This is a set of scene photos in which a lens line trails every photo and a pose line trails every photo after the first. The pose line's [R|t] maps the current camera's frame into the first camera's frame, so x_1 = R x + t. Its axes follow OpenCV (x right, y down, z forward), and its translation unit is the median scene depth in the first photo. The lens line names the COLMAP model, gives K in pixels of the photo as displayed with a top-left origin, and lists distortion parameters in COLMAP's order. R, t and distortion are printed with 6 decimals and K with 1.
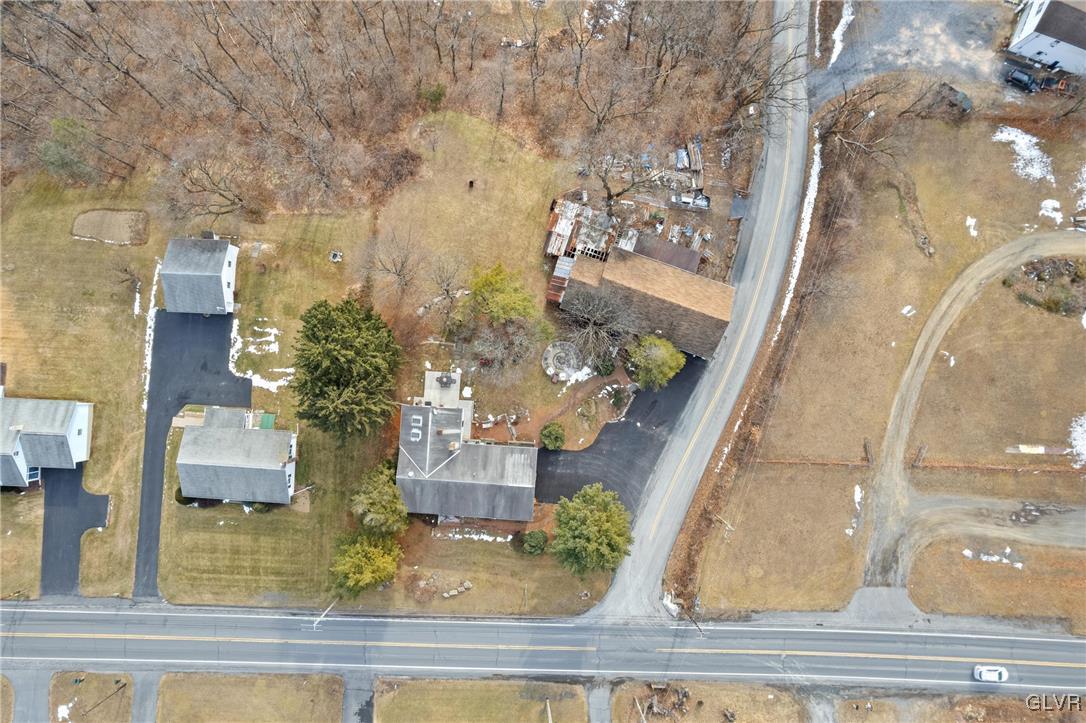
lens RADIAL K [[694.1, 0, 543.0], [0, 694.1, 361.5], [0, 0, 1]] dist [-0.077953, 0.072782]
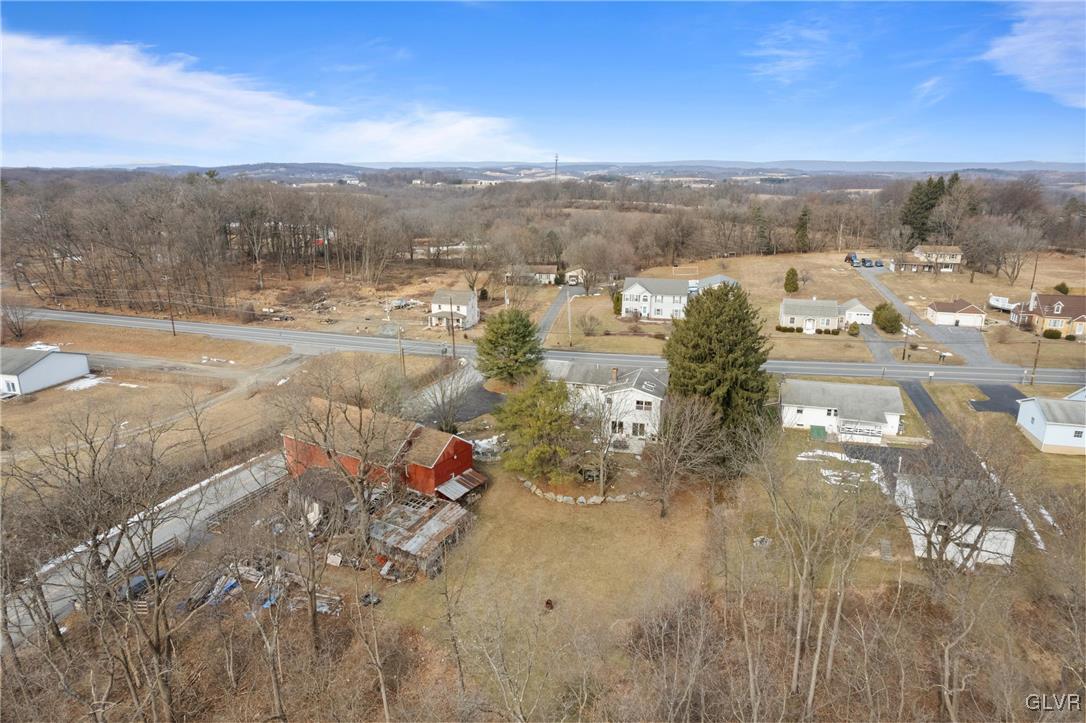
lens RADIAL K [[697.2, 0, 541.6], [0, 697.2, 360.1], [0, 0, 1]] dist [-0.081290, 0.075529]
pose [[-0.976240, -0.056185, 0.209281, -0.225902], [0.216687, -0.247210, 0.944422, -0.829998], [-0.001326, 0.967332, 0.253511, 0.668315]]
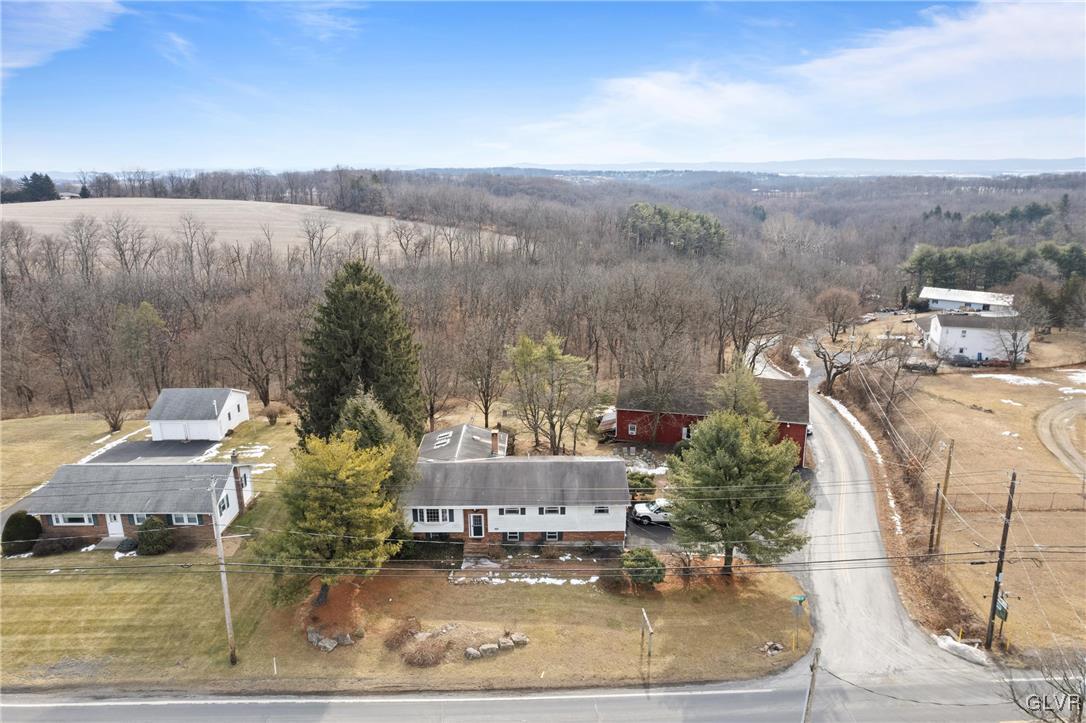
lens RADIAL K [[697.2, 0, 541.6], [0, 697.2, 360.1], [0, 0, 1]] dist [-0.081290, 0.075529]
pose [[0.997712, -0.023007, 0.063568, -0.119004], [0.067480, 0.282186, -0.956984, 0.716133], [0.004079, 0.959084, 0.283093, 0.681771]]
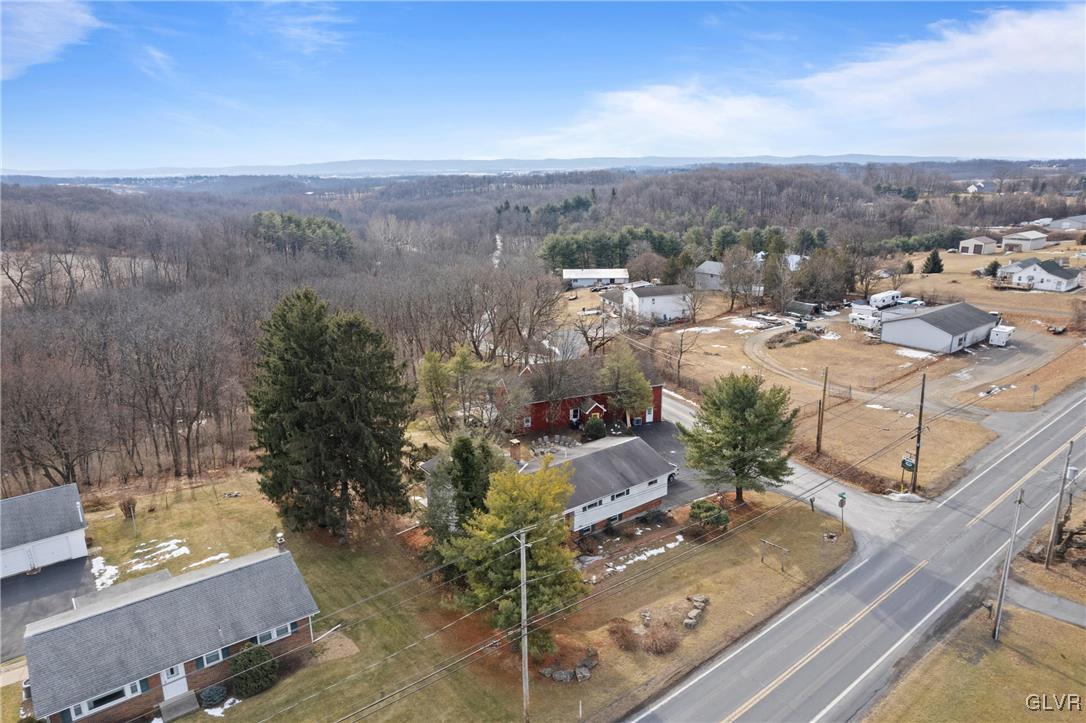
lens RADIAL K [[694.1, 0, 543.0], [0, 694.1, 361.5], [0, 0, 1]] dist [-0.077953, 0.072782]
pose [[0.761199, -0.182862, 0.622204, -0.492014], [0.648517, 0.216565, -0.729743, 0.587798], [-0.001306, 0.958990, 0.283438, 0.672373]]
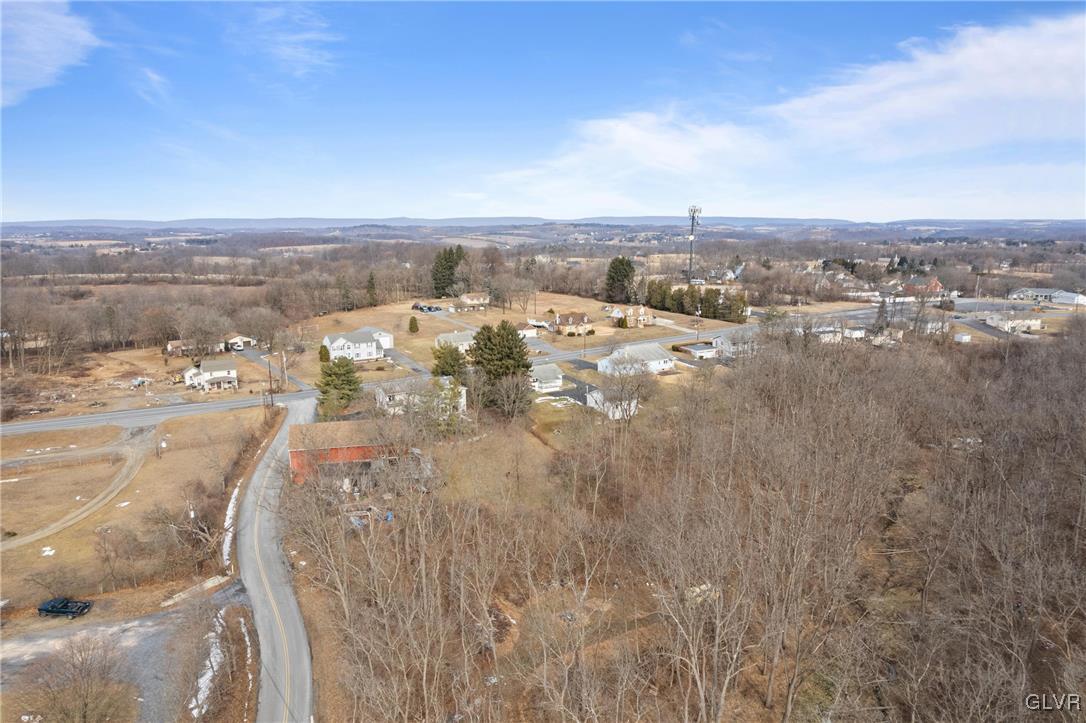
lens RADIAL K [[697.2, 0, 541.6], [0, 697.2, 360.1], [0, 0, 1]] dist [-0.081290, 0.075529]
pose [[-0.835696, 0.110051, -0.538052, 0.555744], [-0.549048, -0.145048, 0.823108, -1.418053], [0.012541, 0.983285, 0.181640, 0.579391]]
